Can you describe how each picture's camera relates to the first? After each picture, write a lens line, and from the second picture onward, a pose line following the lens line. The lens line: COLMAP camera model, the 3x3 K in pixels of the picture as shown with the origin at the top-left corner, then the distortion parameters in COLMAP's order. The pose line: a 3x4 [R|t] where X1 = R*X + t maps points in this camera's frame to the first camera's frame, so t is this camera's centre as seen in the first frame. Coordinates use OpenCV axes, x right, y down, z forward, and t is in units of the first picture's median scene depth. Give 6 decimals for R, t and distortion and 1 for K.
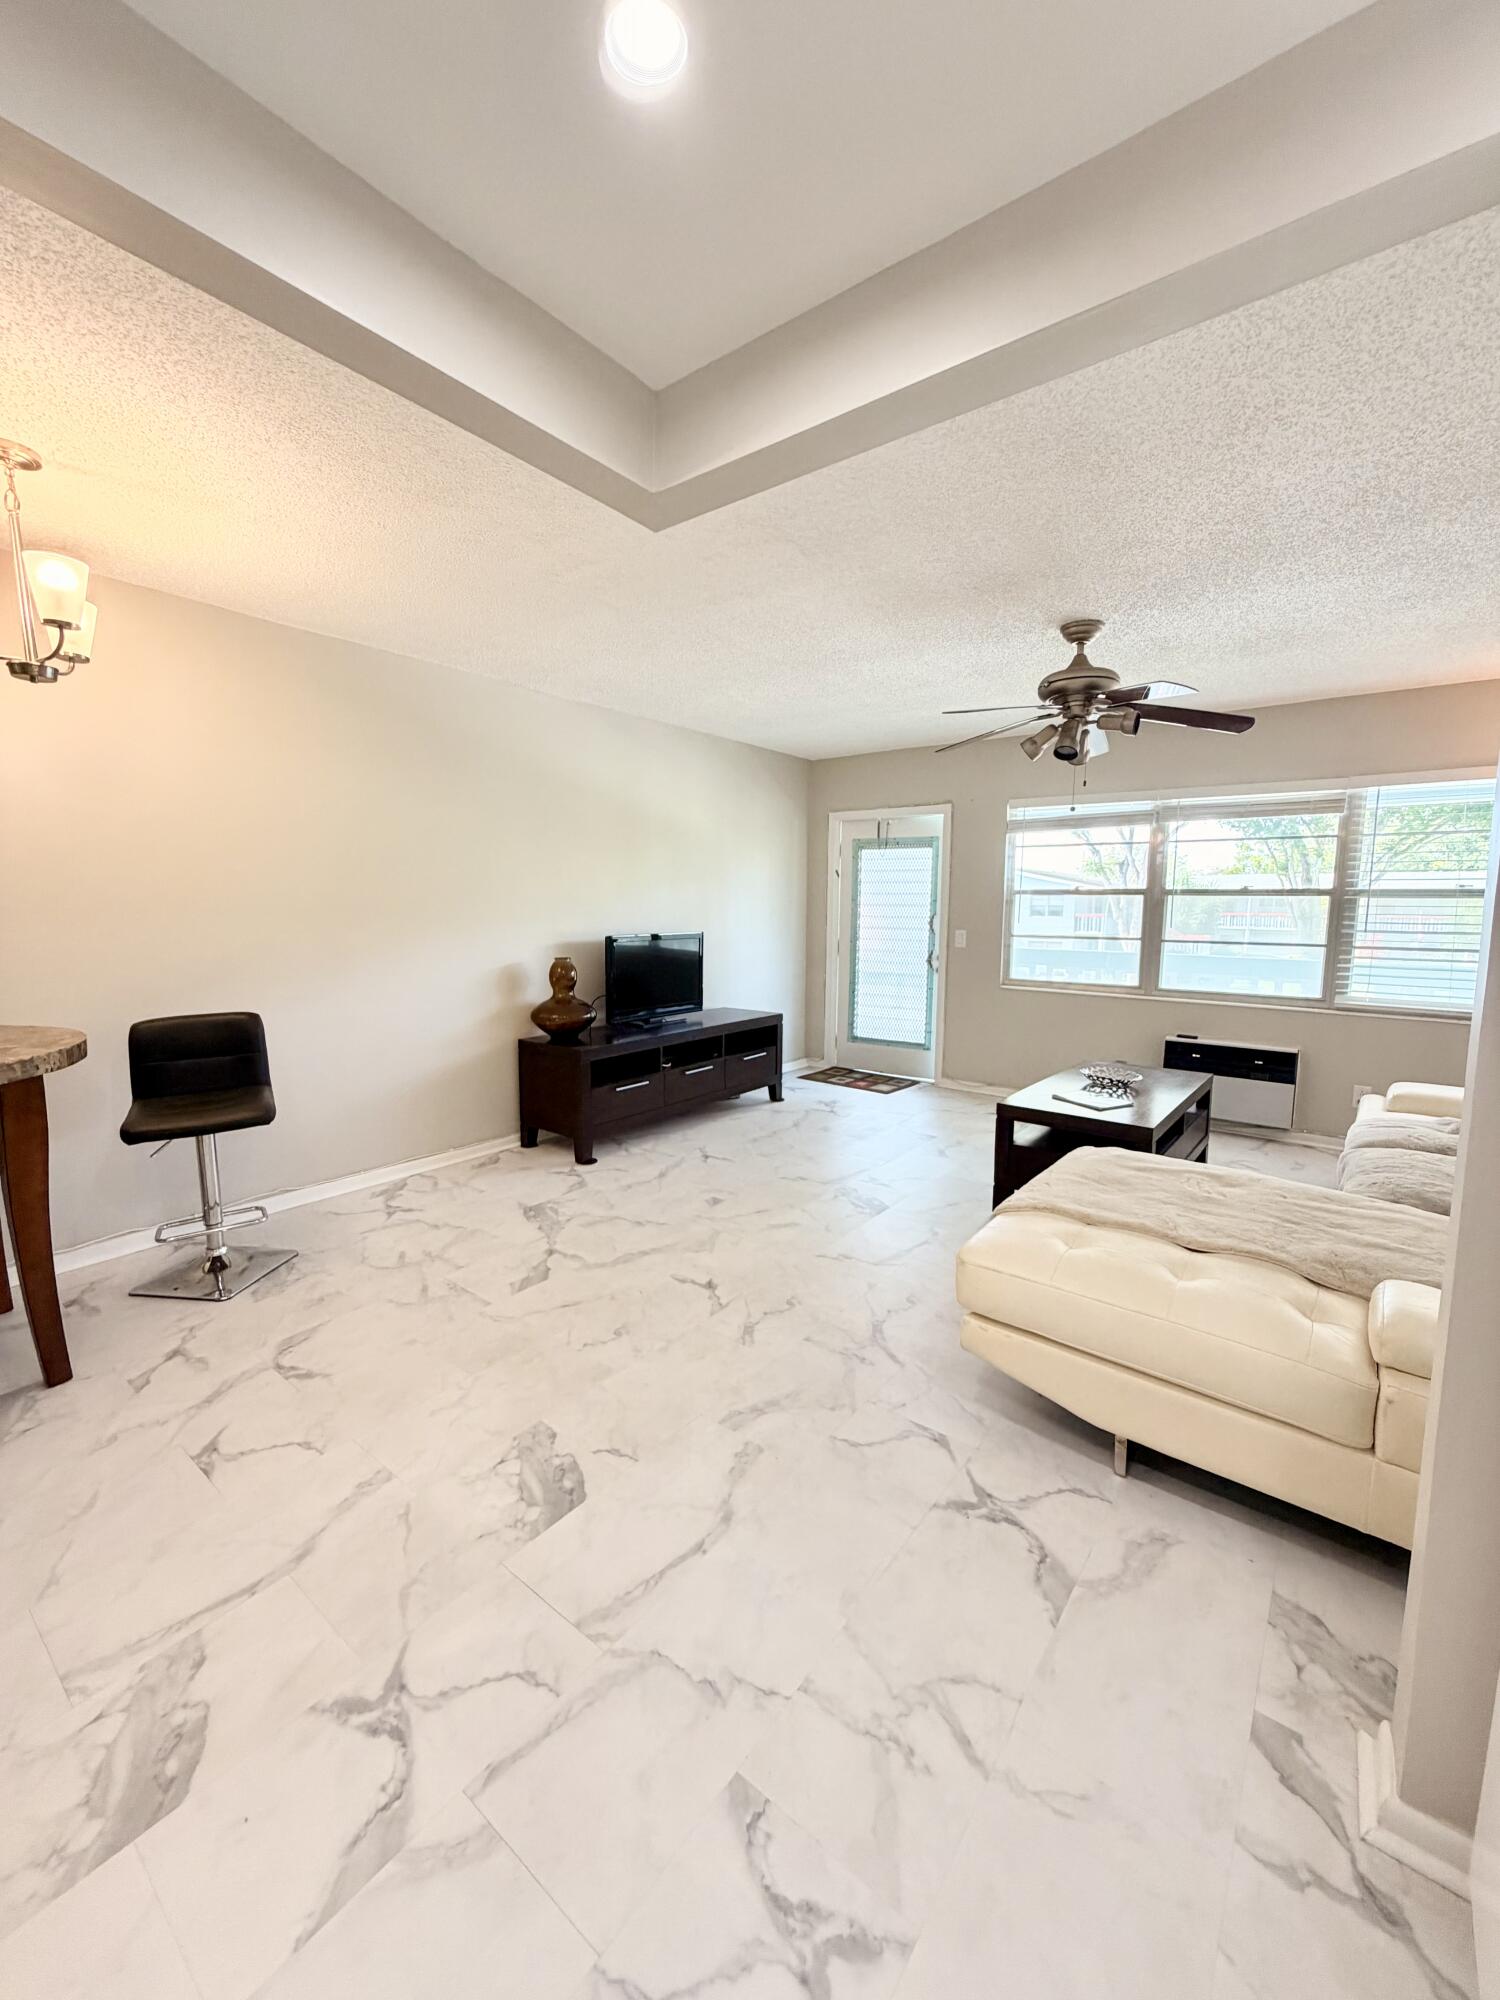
lens RADIAL K [[802.4, 0, 749.7], [0, 802.4, 992.8], [0, 0, 1]] dist [0.000884, 0.000424]
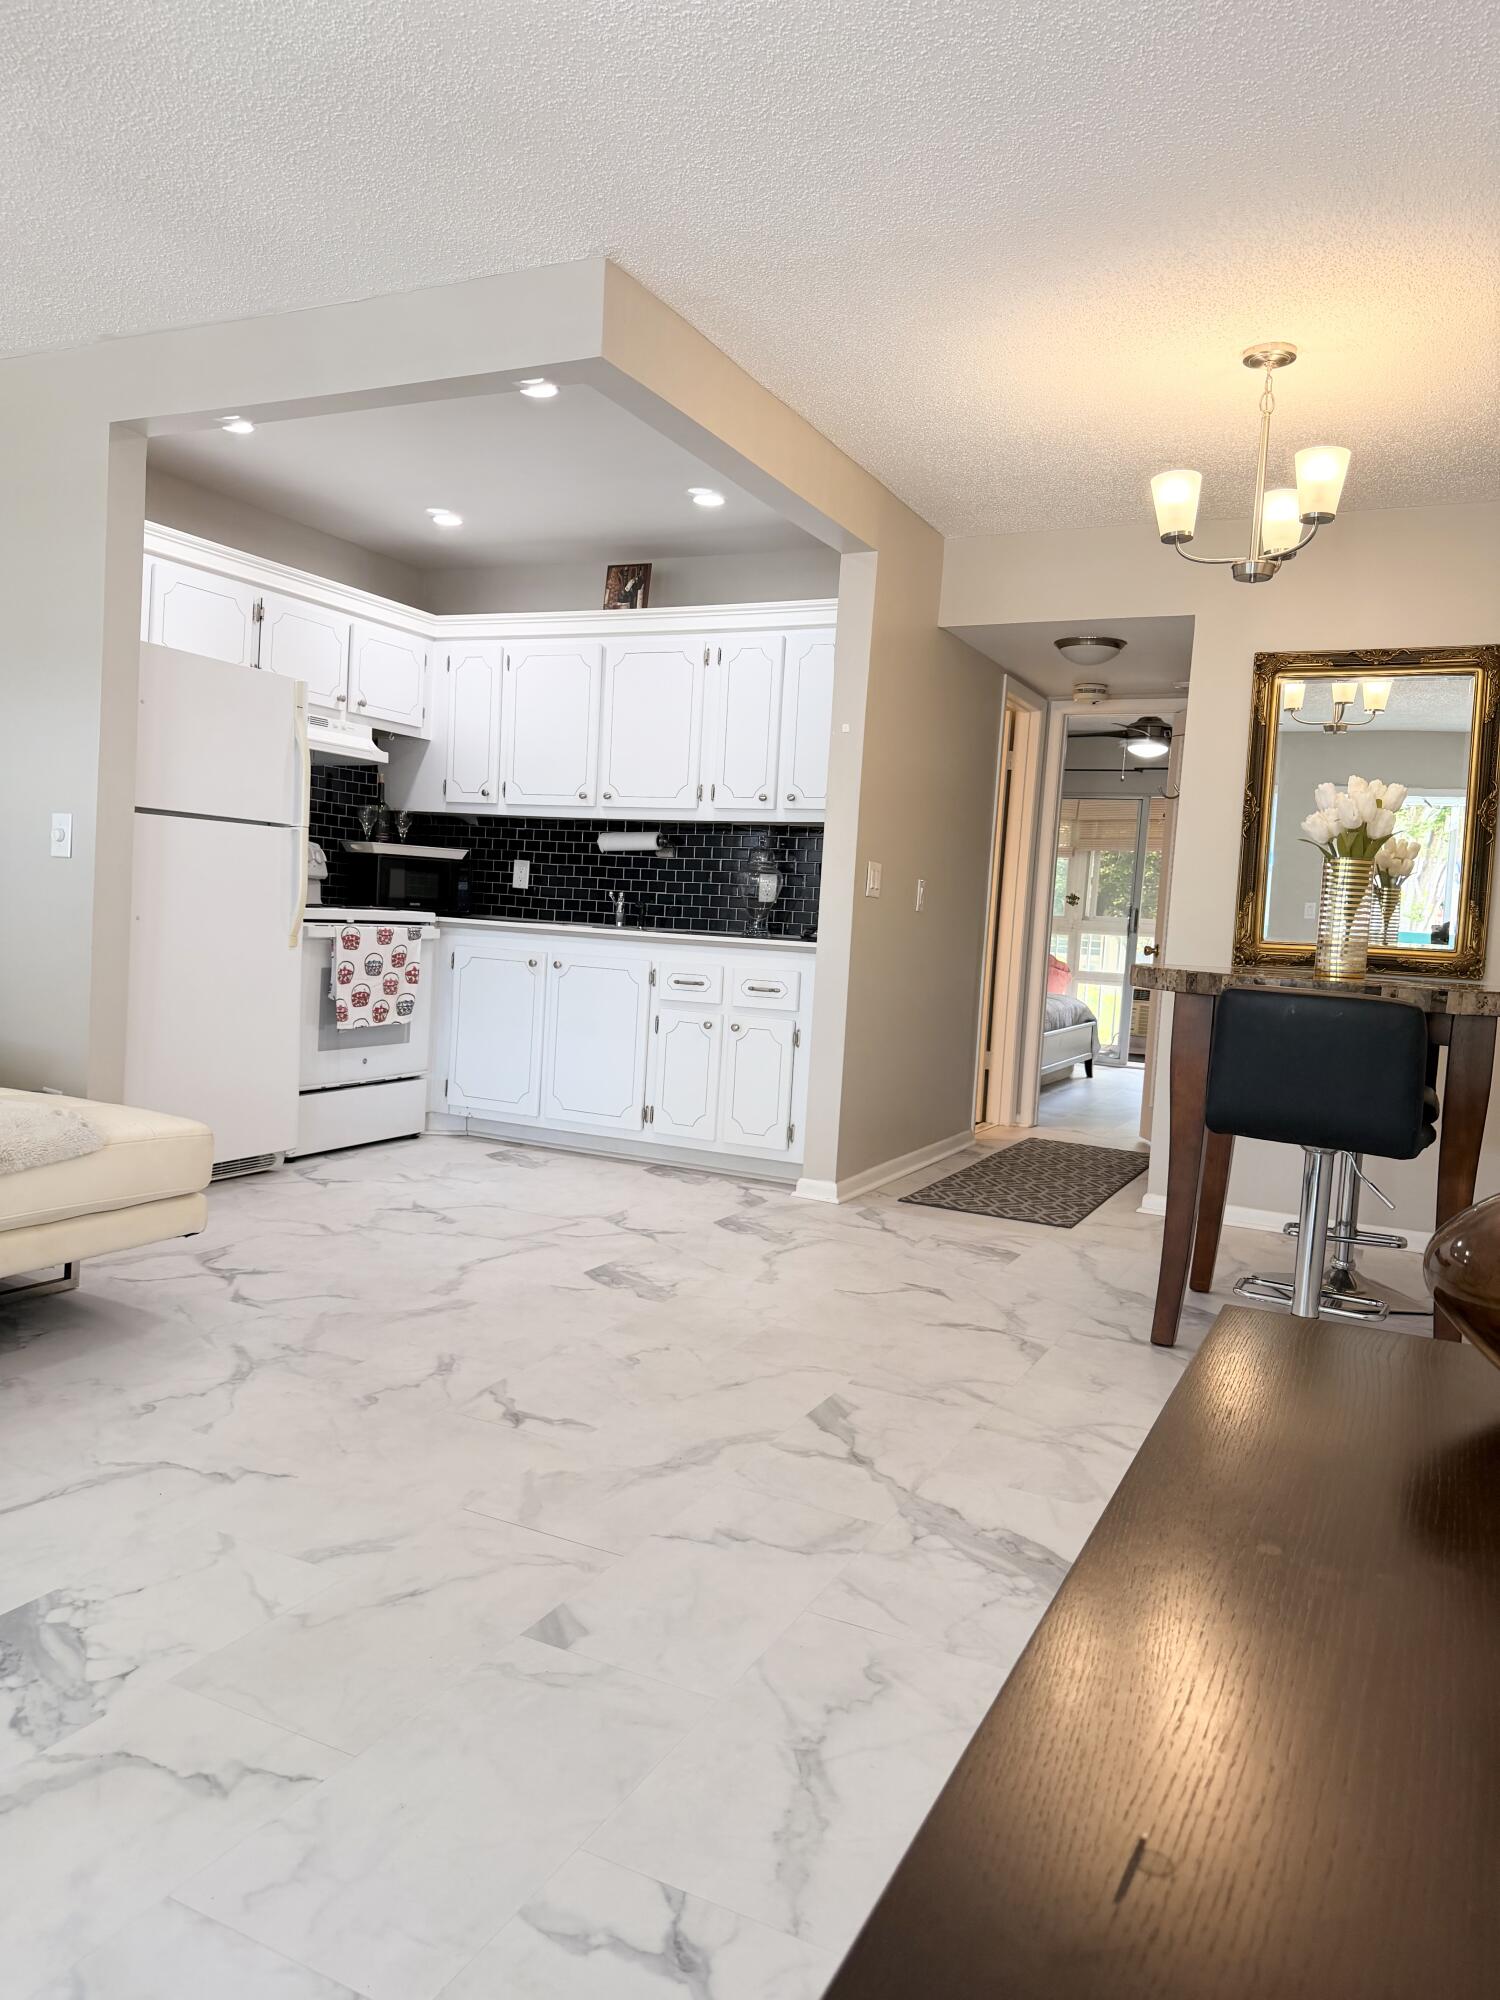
lens RADIAL K [[1403.5, 0, 739.5], [0, 1403.5, 996.0], [0, 0, 1]] dist [0.064736, -0.104056]
pose [[-0.976654, -0.052329, -0.208350, 0.016500], [-0.089105, 0.981190, 0.171251, -0.092051], [0.195469, 0.185818, -0.962945, 1.708921]]
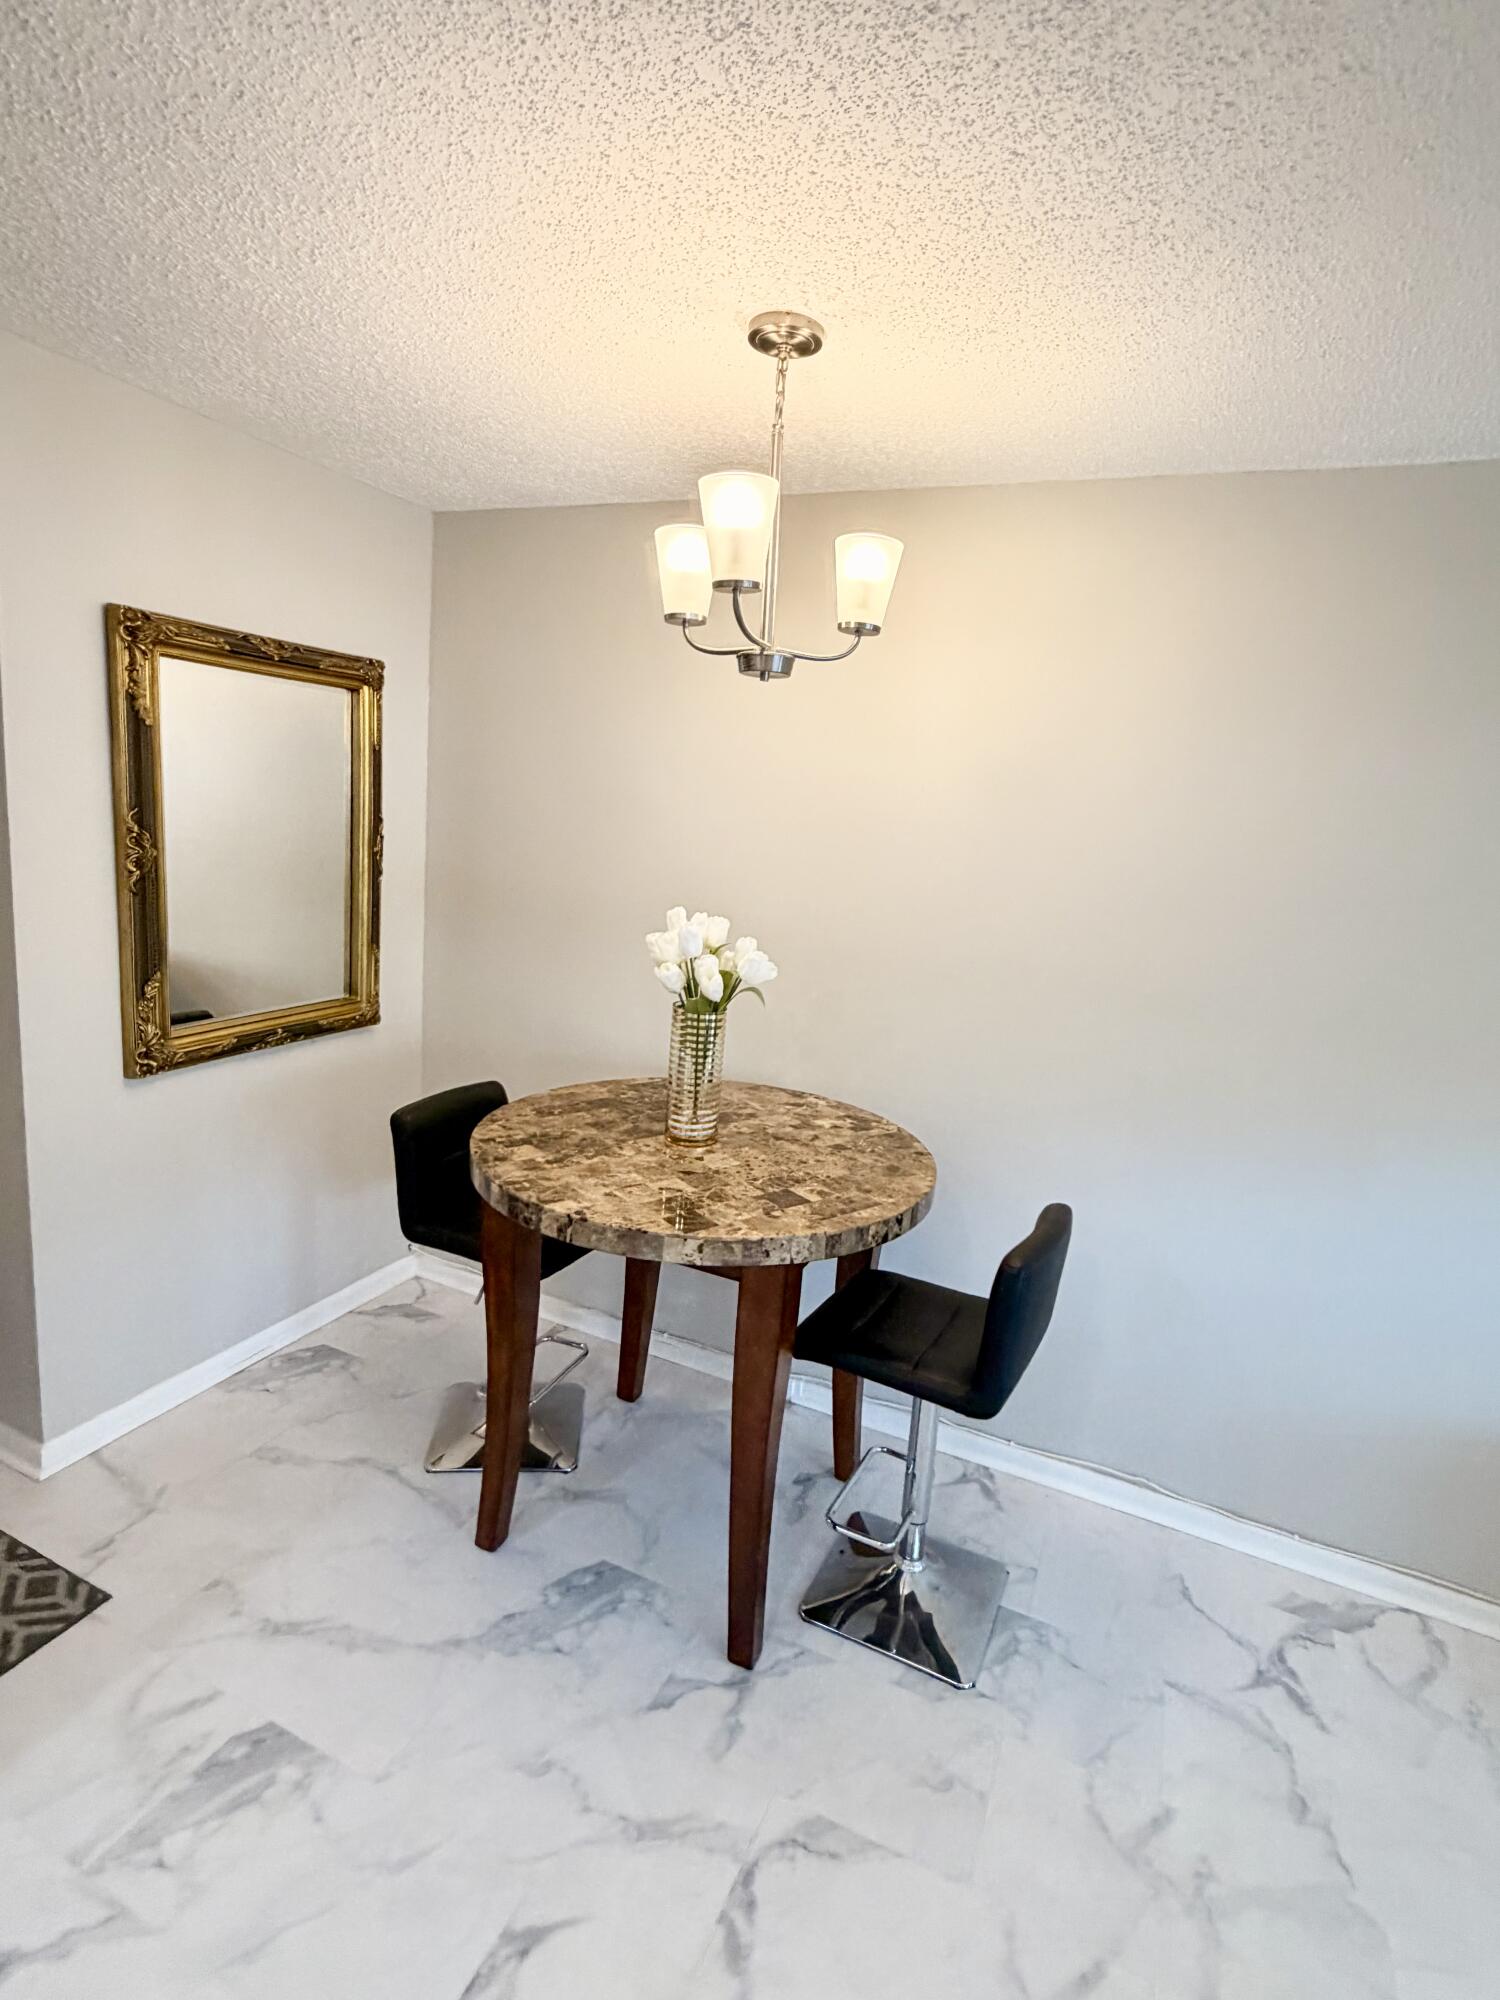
lens RADIAL K [[976.6, 0, 740.1], [0, 976.6, 987.5], [0, 0, 1]] dist [0.003914, -0.001572]
pose [[0.228888, 0.182558, -0.956181, -0.039063], [-0.186648, 0.972263, 0.140949, -0.162871], [0.955392, 0.146207, 0.256613, 0.533195]]
